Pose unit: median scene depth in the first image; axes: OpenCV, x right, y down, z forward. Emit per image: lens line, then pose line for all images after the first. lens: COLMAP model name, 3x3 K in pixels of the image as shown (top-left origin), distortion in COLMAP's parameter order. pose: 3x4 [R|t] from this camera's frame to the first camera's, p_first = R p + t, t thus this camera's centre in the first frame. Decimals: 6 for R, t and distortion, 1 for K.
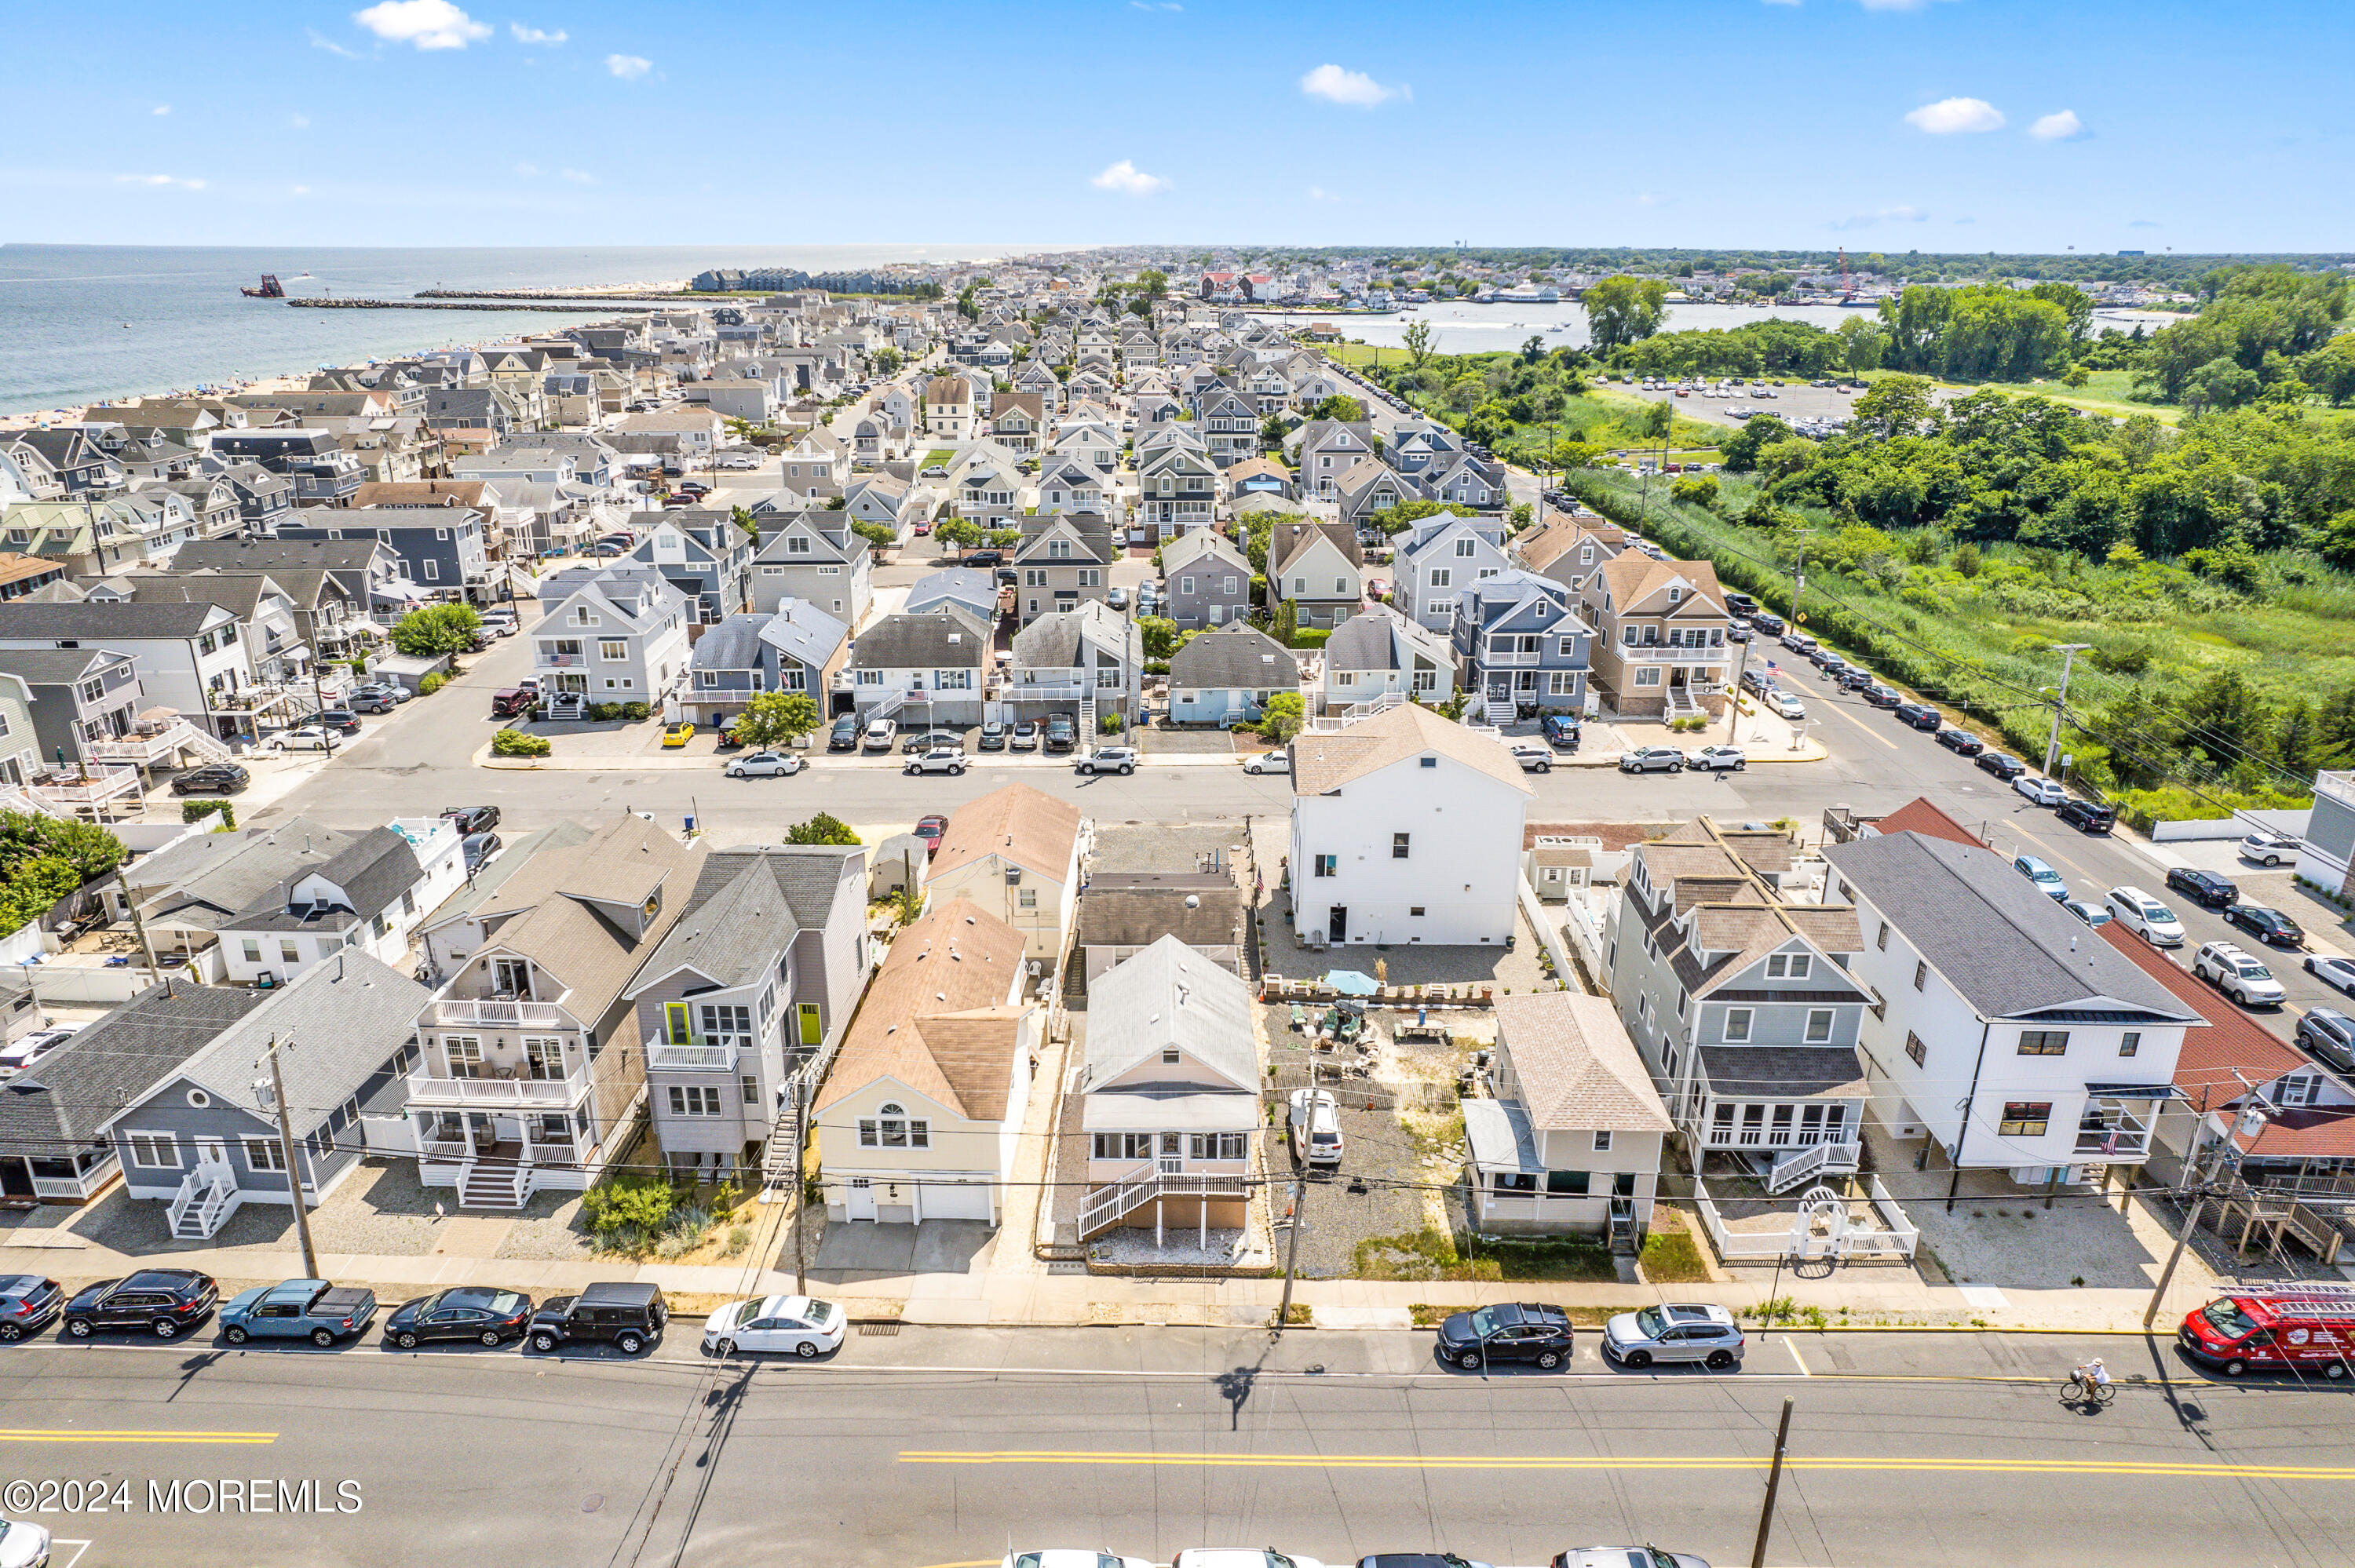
lens RADIAL K [[1506.8, 0, 1178.7], [0, 1506.8, 786.1], [0, 0, 1]] dist [-0.068709, 0.062718]
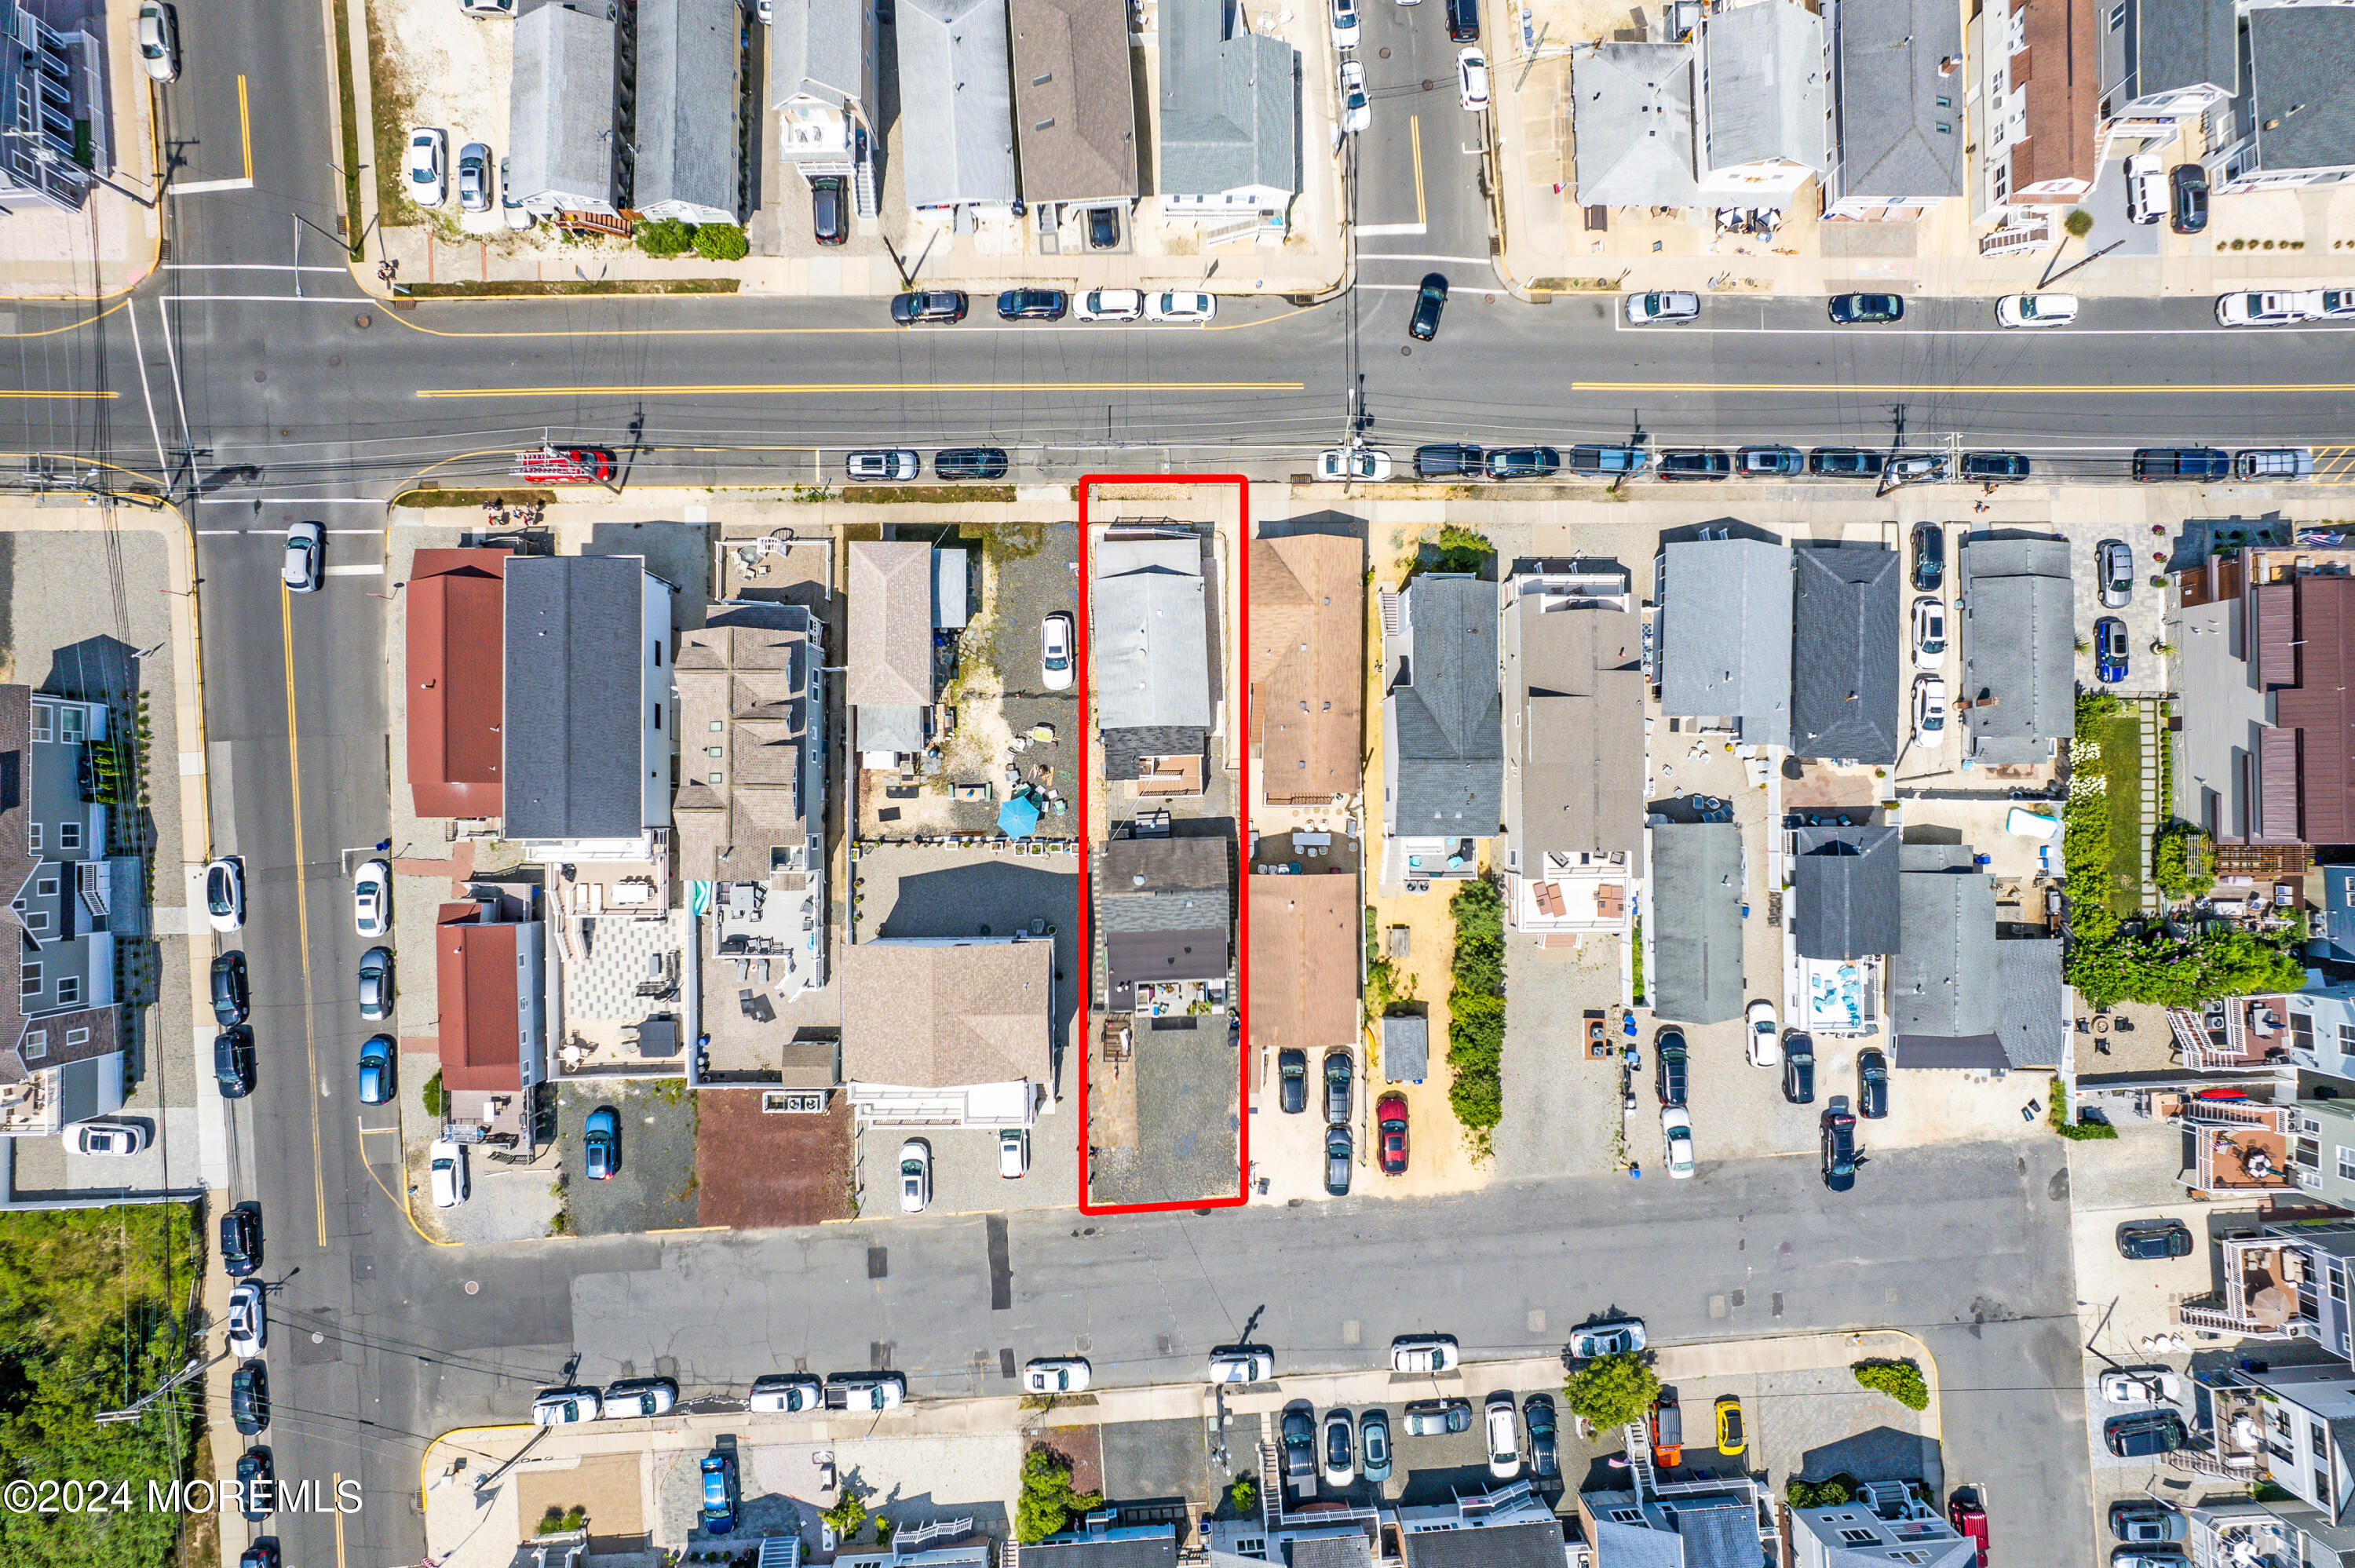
lens RADIAL K [[1506.8, 0, 1178.7], [0, 1506.8, 786.1], [0, 0, 1]] dist [-0.068709, 0.062718]
pose [[-0.999576, 0.022594, -0.018350, -0.001547], [-0.024776, -0.329624, 0.943787, -0.706757], [0.015275, 0.943842, 0.330044, 0.339631]]
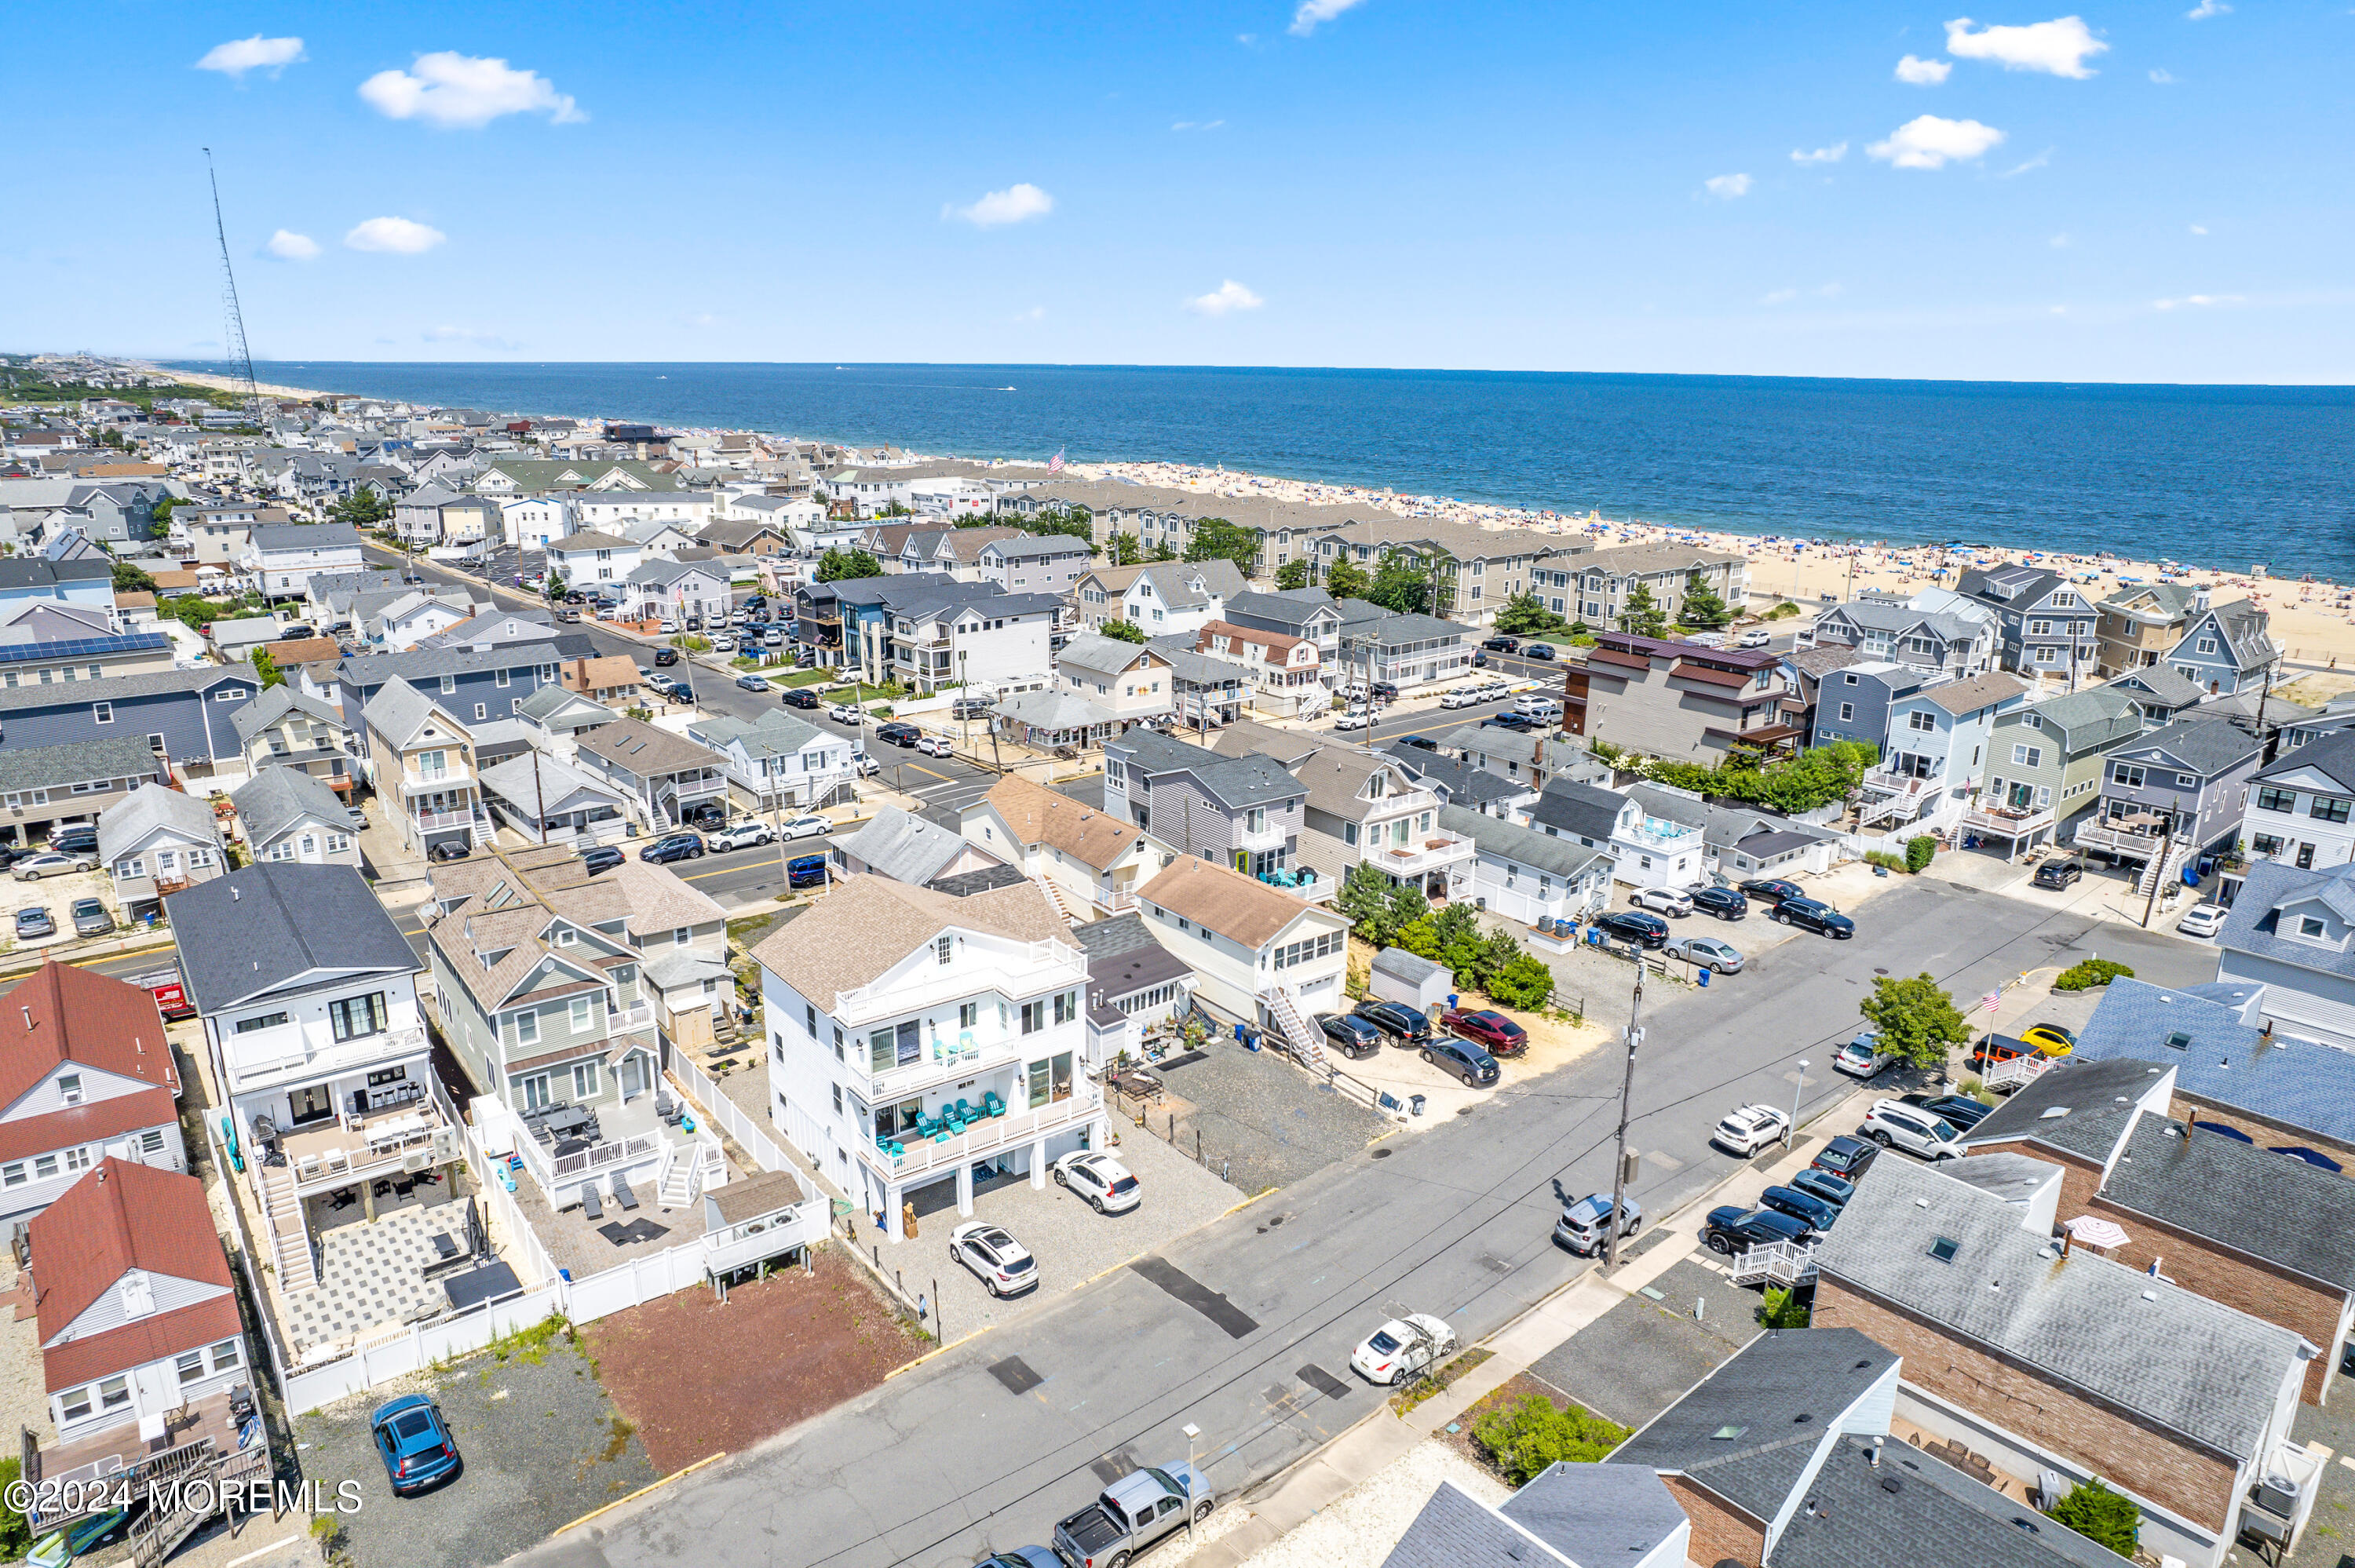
lens RADIAL K [[1506.8, 0, 1178.7], [0, 1506.8, 786.1], [0, 0, 1]] dist [-0.068709, 0.062718]
pose [[-0.780666, 0.156968, -0.604914, 0.369558], [-0.229957, 0.827883, 0.511594, -0.381159], [0.581102, 0.538489, -0.610205, 1.085901]]
